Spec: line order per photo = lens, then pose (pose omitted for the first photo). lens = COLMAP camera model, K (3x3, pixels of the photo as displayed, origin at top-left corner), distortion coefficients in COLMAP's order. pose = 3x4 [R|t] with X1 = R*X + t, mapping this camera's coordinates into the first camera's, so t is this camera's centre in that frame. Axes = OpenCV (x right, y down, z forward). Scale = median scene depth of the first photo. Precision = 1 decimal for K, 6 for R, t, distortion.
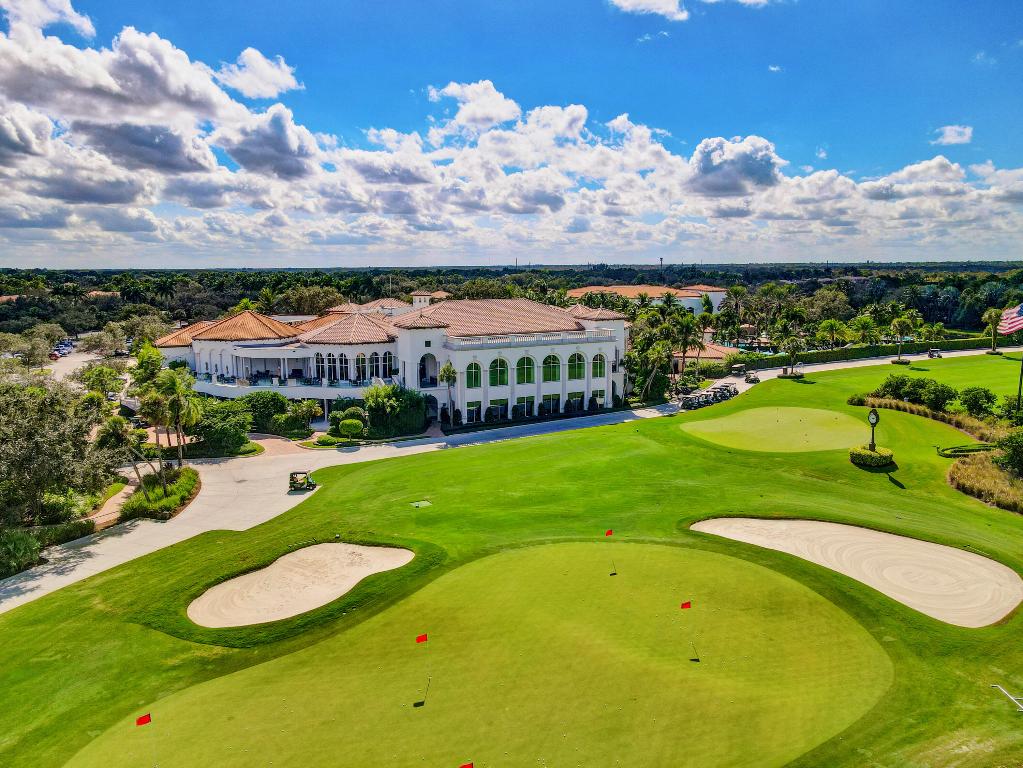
lens RADIAL K [[694.2, 0, 511.5], [0, 694.2, 384.0], [0, 0, 1]] dist [0.002861, 0.000738]
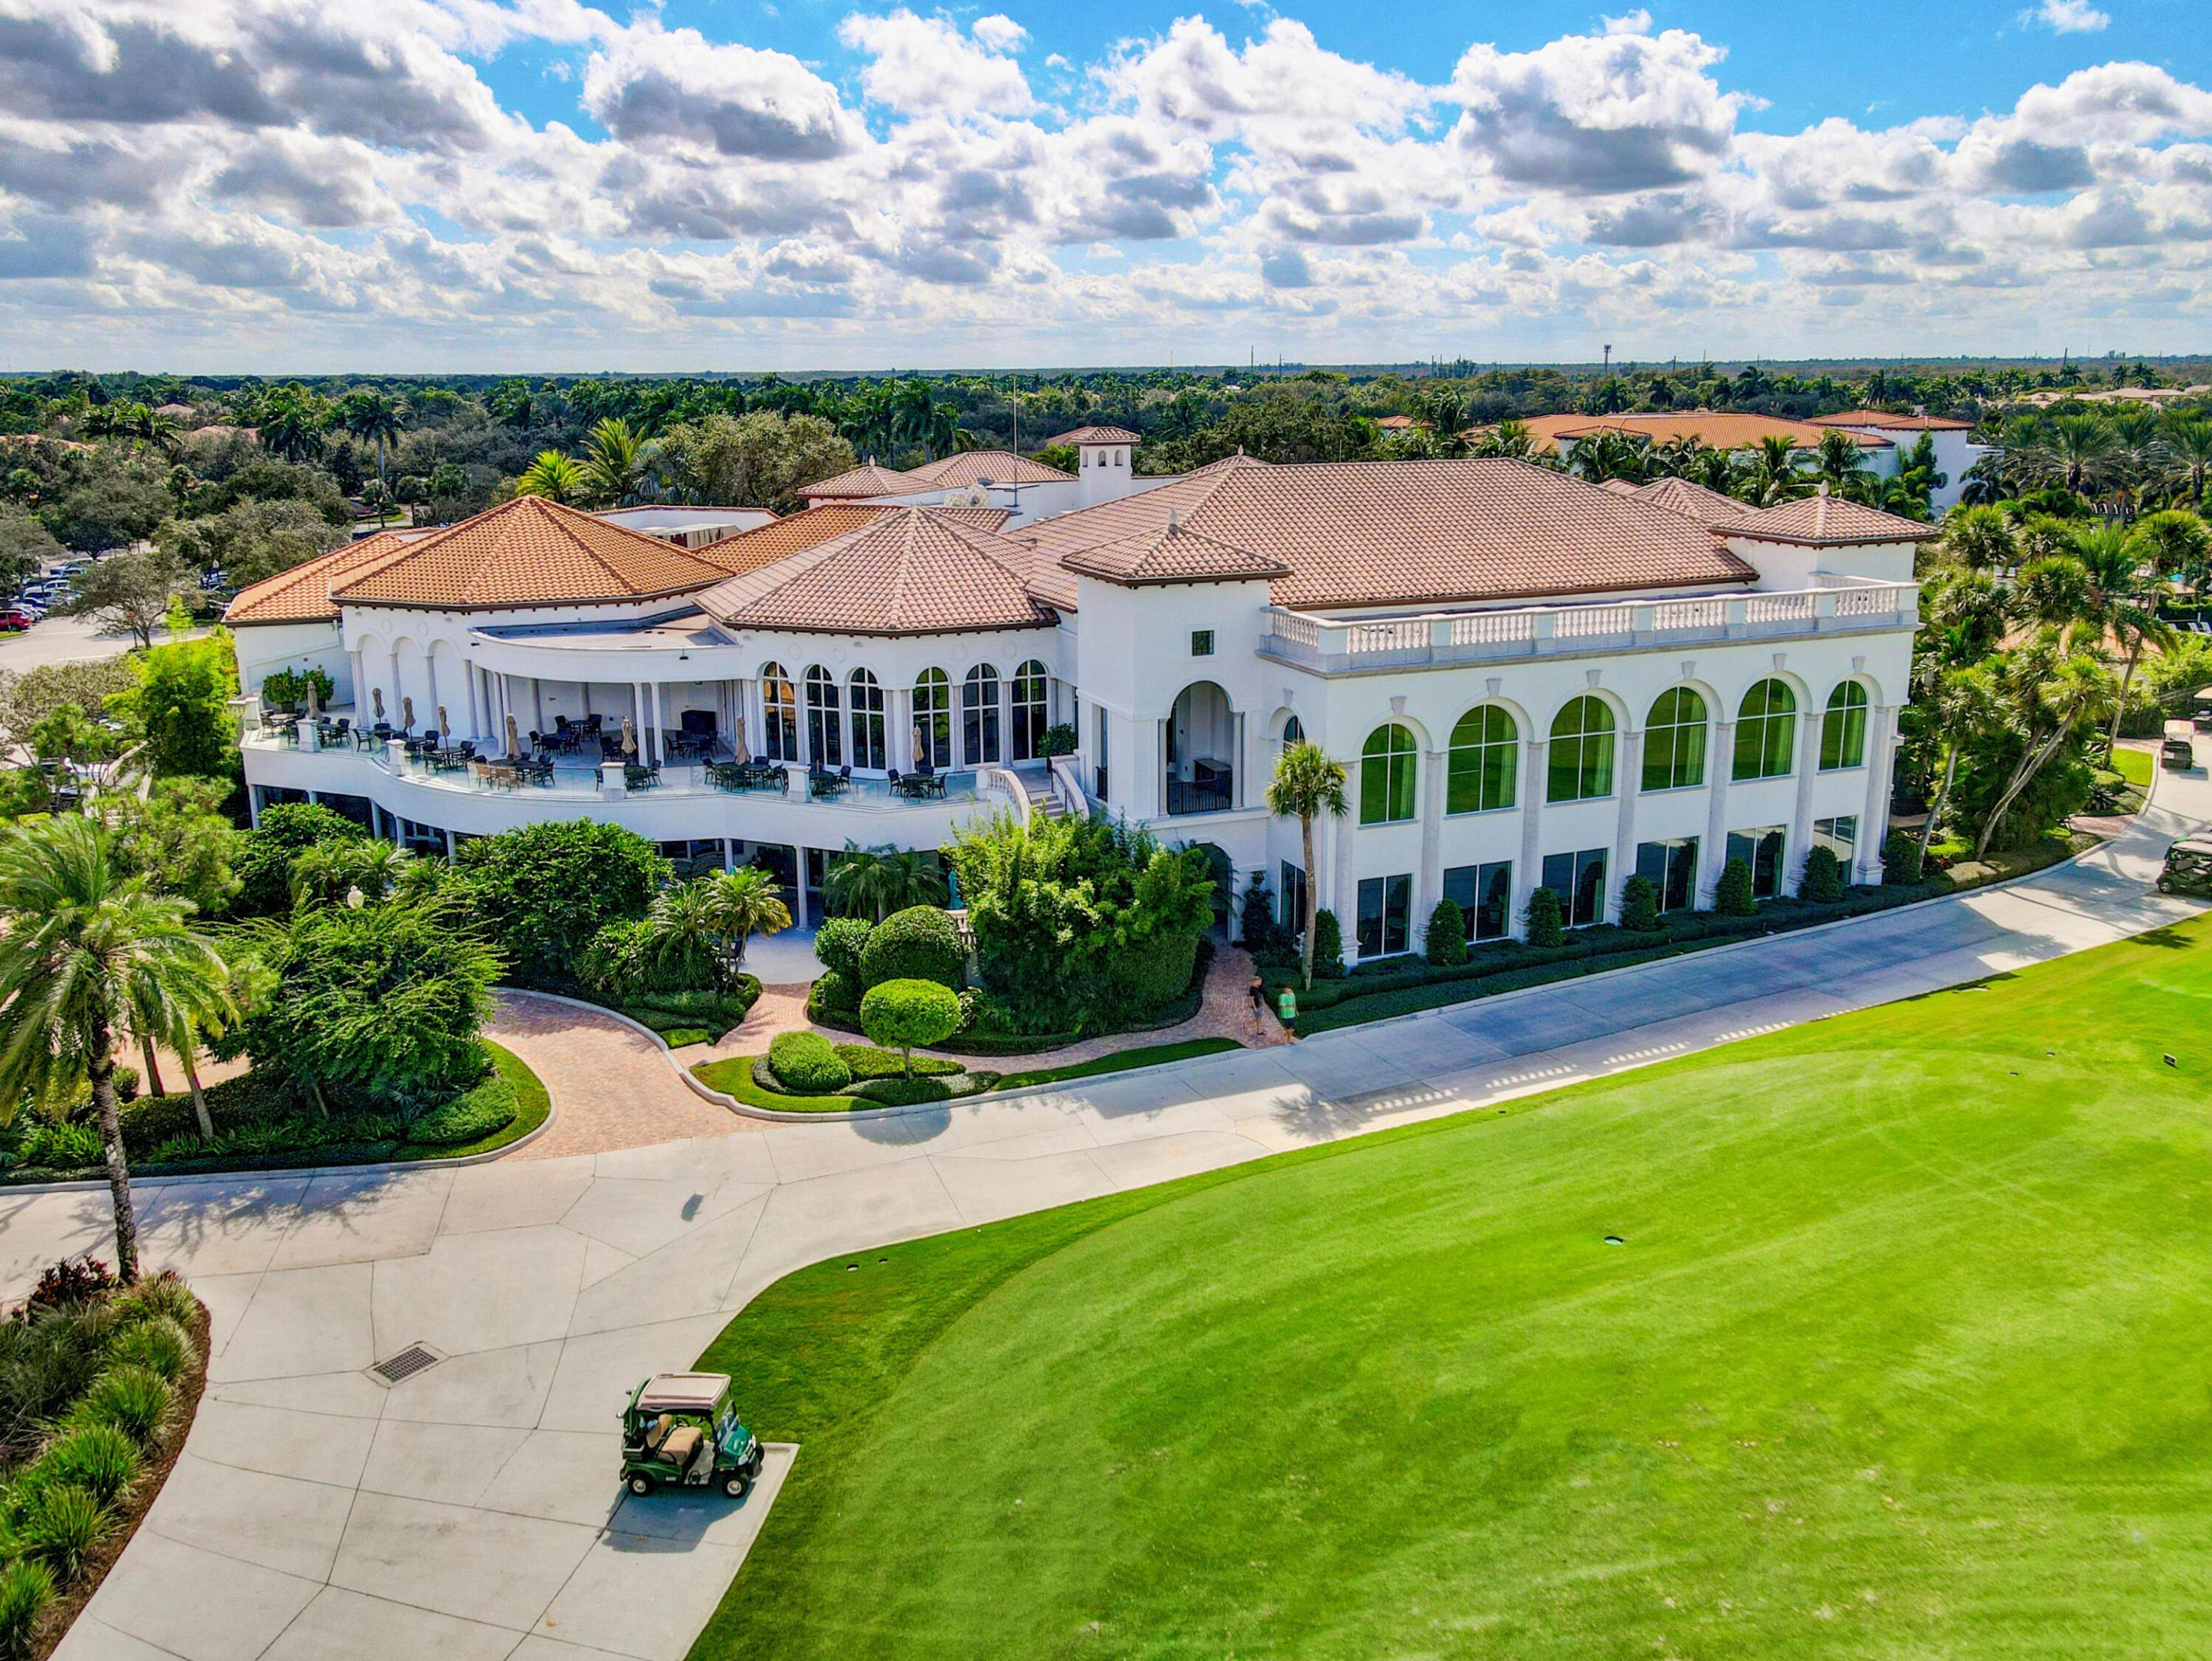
lens RADIAL K [[1636.4, 0, 1113.0], [0, 1636.4, 763.8], [0, 0, 1]] dist [-0.001232, 0.000481]
pose [[0.997665, 0.016318, -0.066323, -0.106674], [-0.011722, 0.997541, 0.069096, -0.051810], [0.067287, -0.068157, 0.995403, 0.383803]]
